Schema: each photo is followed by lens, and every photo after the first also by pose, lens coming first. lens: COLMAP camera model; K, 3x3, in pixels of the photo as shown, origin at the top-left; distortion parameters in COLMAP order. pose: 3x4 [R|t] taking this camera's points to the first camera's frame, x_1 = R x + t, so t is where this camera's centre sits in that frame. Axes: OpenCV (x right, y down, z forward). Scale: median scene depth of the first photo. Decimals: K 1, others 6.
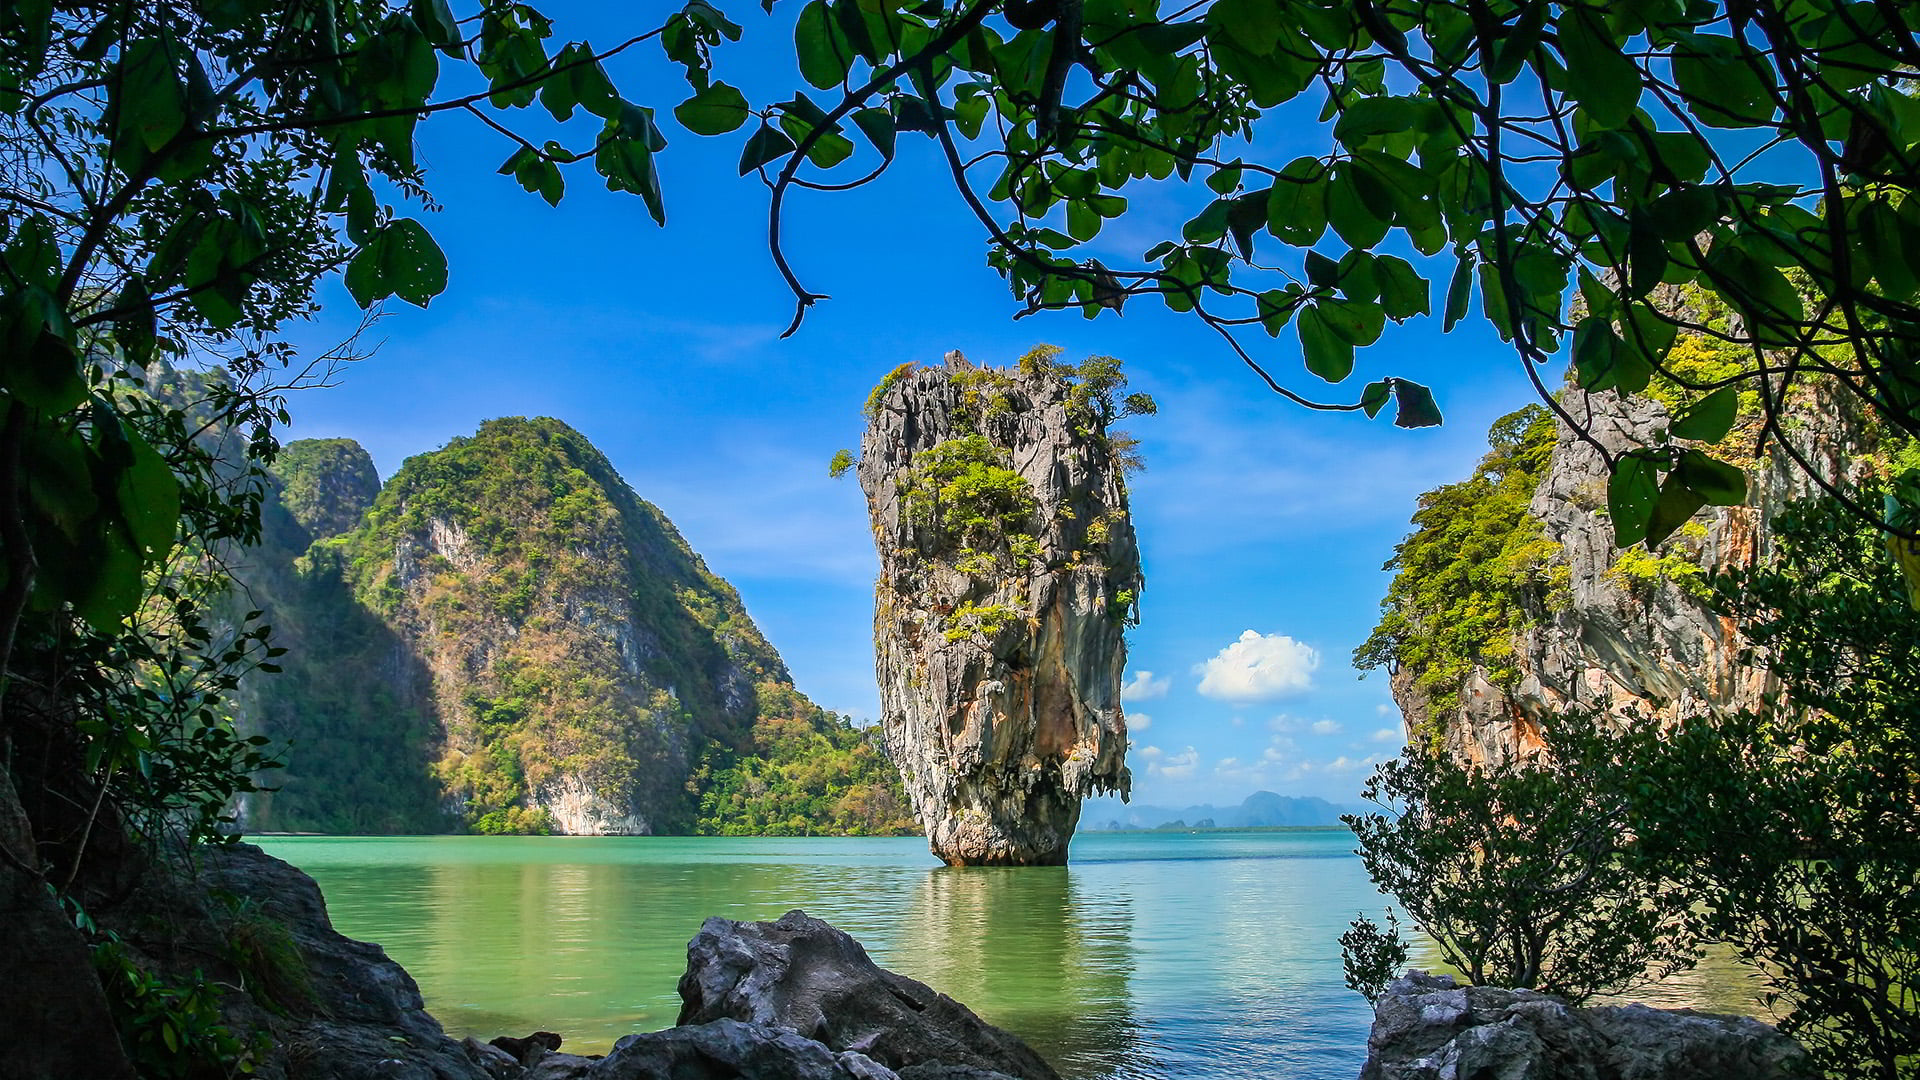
lens RADIAL K [[1492.6, 0, 983.8], [0, 1492.6, 596.2], [0, 0, 1]] dist [-0.120665, 0.002014]
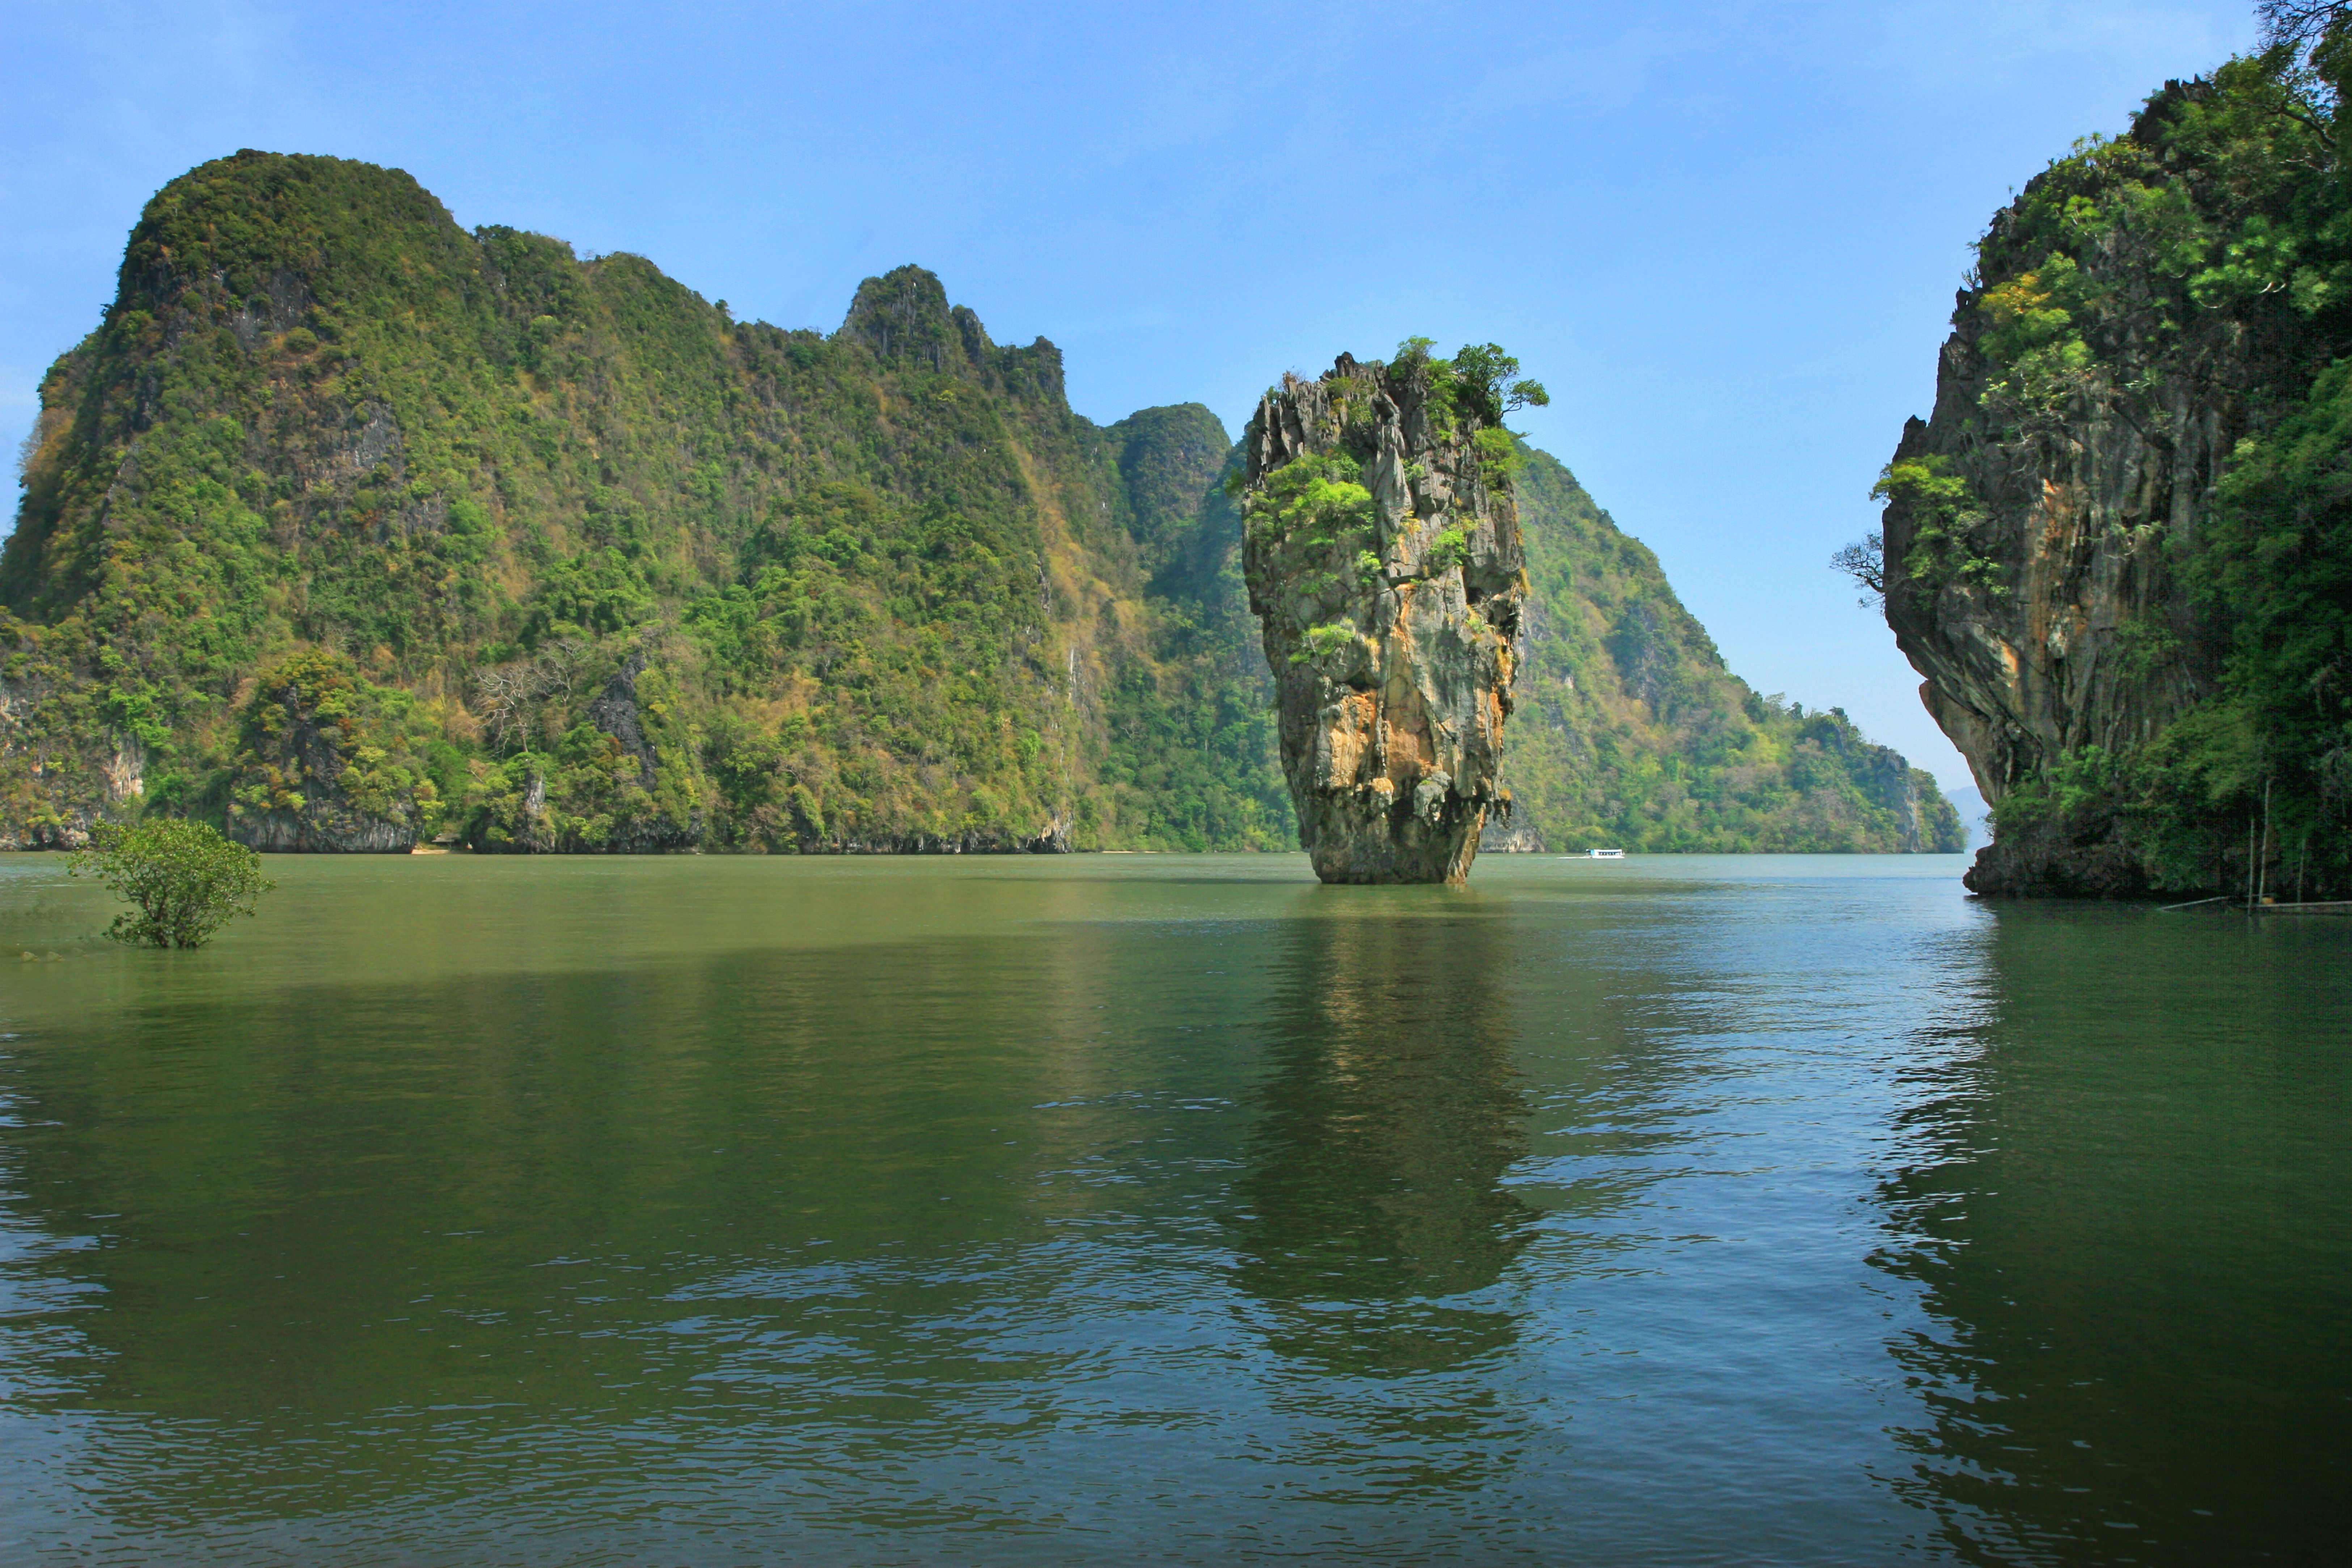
lens RADIAL K [[1829.4, 0, 1190.0], [0, 1829.4, 783.2], [0, 0, 1]] dist [-0.070832, 0.001858]
pose [[0.904330, -0.005570, -0.426798, 0.414871], [0.057669, 0.992341, 0.109242, -0.027433], [0.422921, -0.123404, 0.897725, -0.124031]]
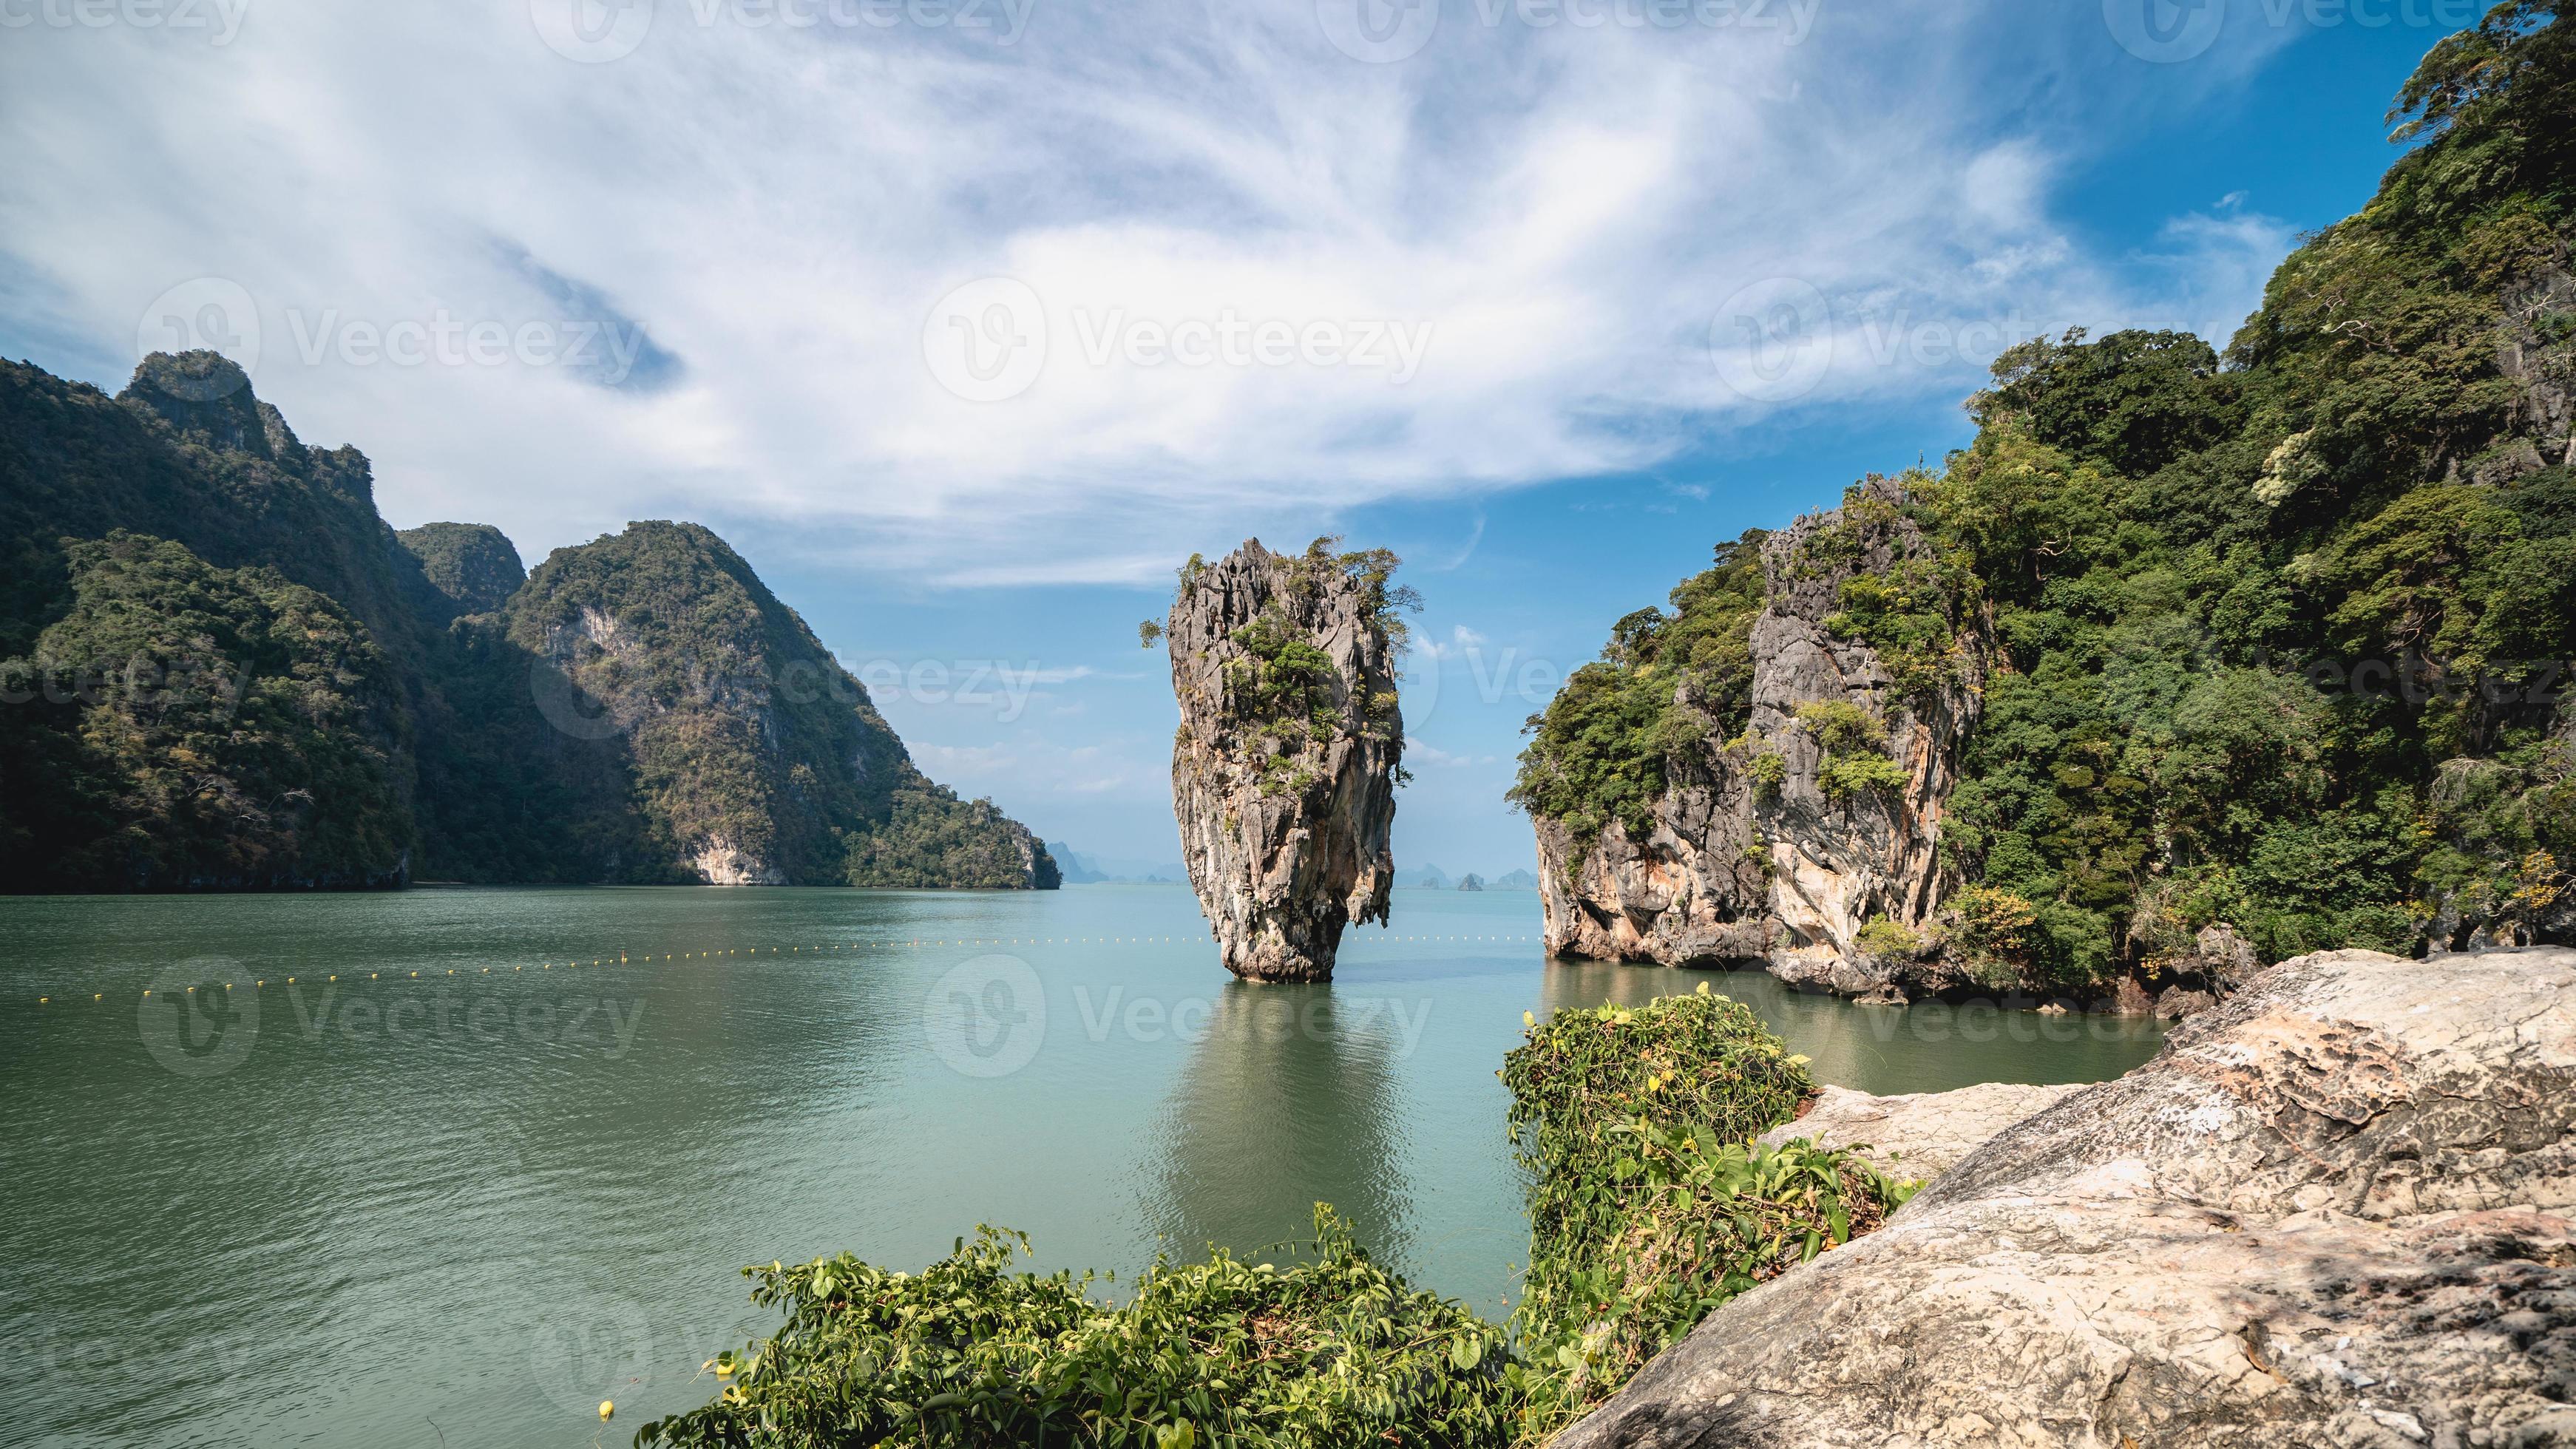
lens RADIAL K [[1148.2, 0, 1300.3], [0, 1148.2, 836.1], [0, 0, 1]] dist [-0.010960, 0.000052]
pose [[0.976983, 0.031784, 0.210936, -0.177607], [-0.055746, 0.992517, 0.108640, -0.035678], [-0.205904, -0.117899, 0.971444, 0.103729]]
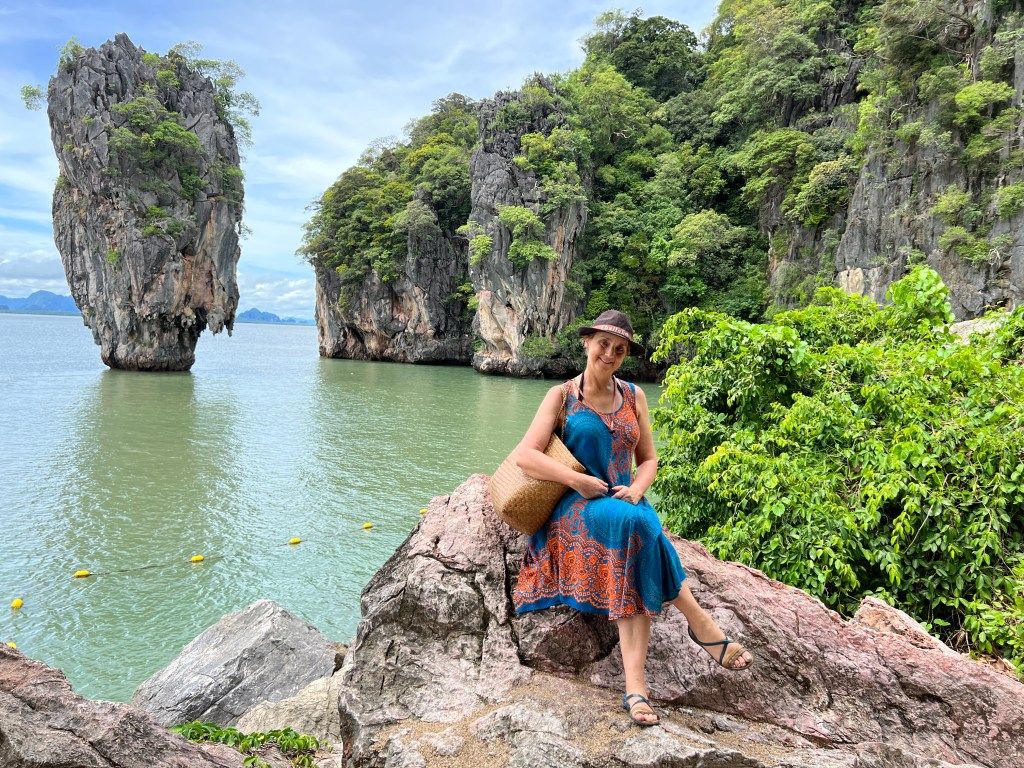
lens RADIAL K [[763.4, 0, 523.0], [0, 763.4, 390.1], [0, 0, 1]] dist [0.070092, -0.092181]
pose [[0.739951, -0.012898, 0.672537, -0.268806], [-0.150417, 0.971326, 0.184123, -0.020735], [-0.655628, -0.237403, 0.716793, 0.099808]]
